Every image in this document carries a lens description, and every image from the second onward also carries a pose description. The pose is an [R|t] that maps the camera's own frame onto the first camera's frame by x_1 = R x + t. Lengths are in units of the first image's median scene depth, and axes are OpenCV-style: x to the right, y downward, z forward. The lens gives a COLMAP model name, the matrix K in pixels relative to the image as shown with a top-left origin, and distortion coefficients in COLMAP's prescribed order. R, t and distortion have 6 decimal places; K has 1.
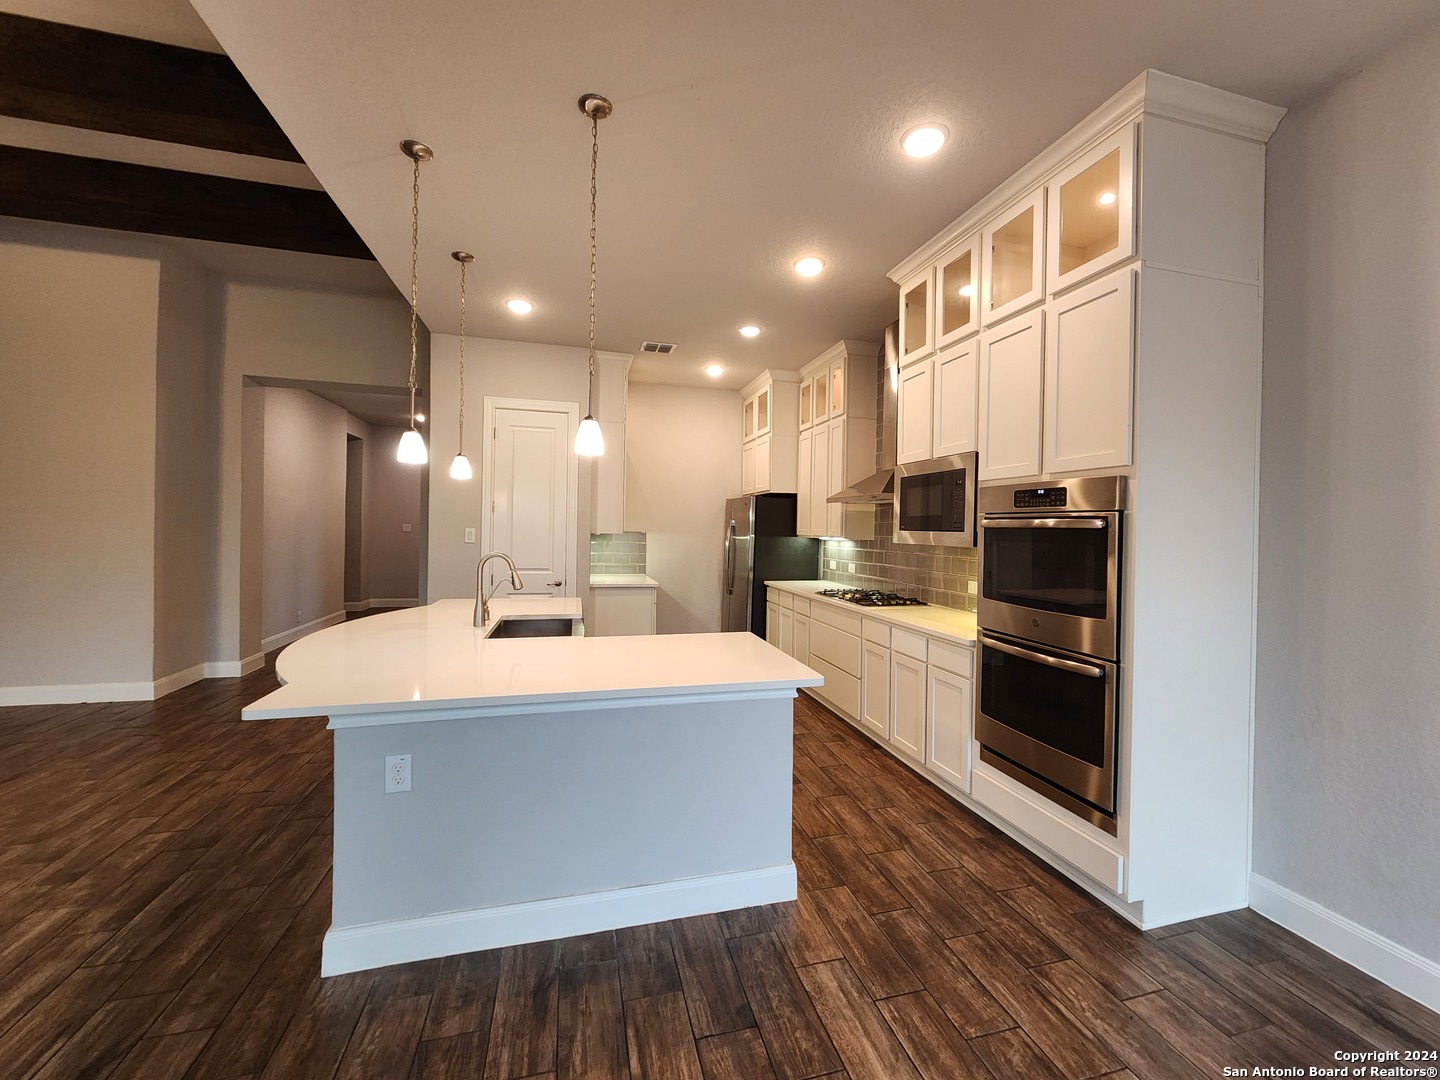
lens RADIAL K [[585.7, 0, 731.6], [0, 585.7, 532.3], [0, 0, 1]] dist [0.003605, -0.002980]
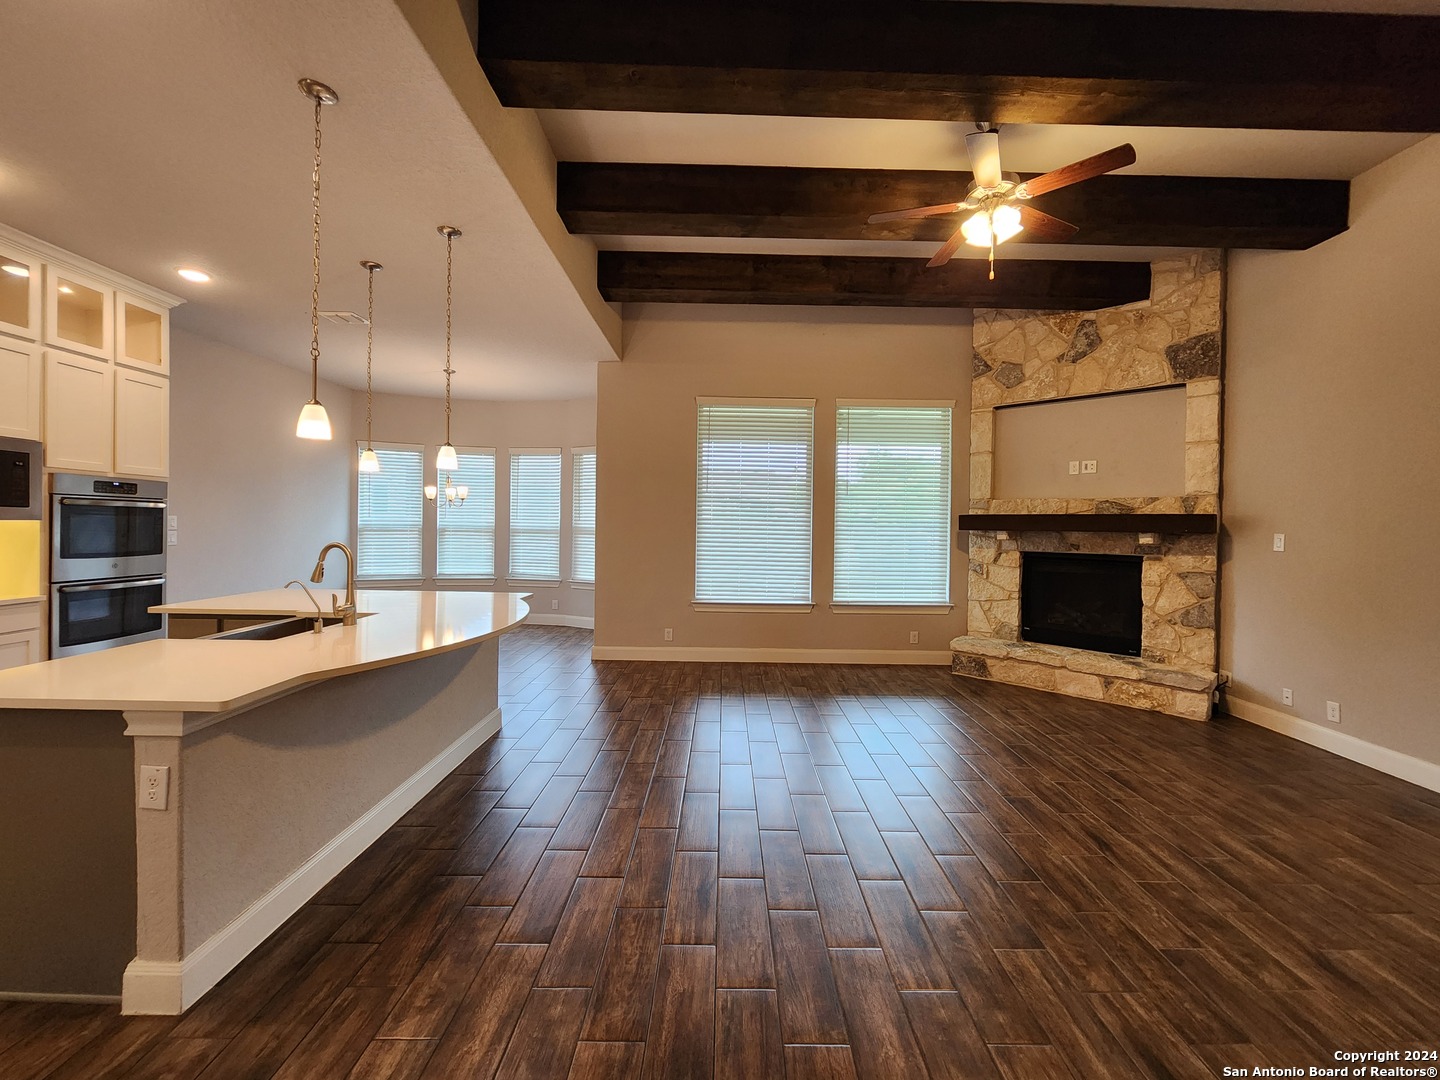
lens RADIAL K [[586.1, 0, 726.9], [0, 586.1, 533.9], [0, 0, 1]] dist [0.000874, 0.000140]
pose [[-0.965131, -0.038164, 0.258970, -0.760709], [-0.032903, 0.999155, 0.024621, -0.013290], [-0.259690, 0.015242, -0.965572, 1.068802]]
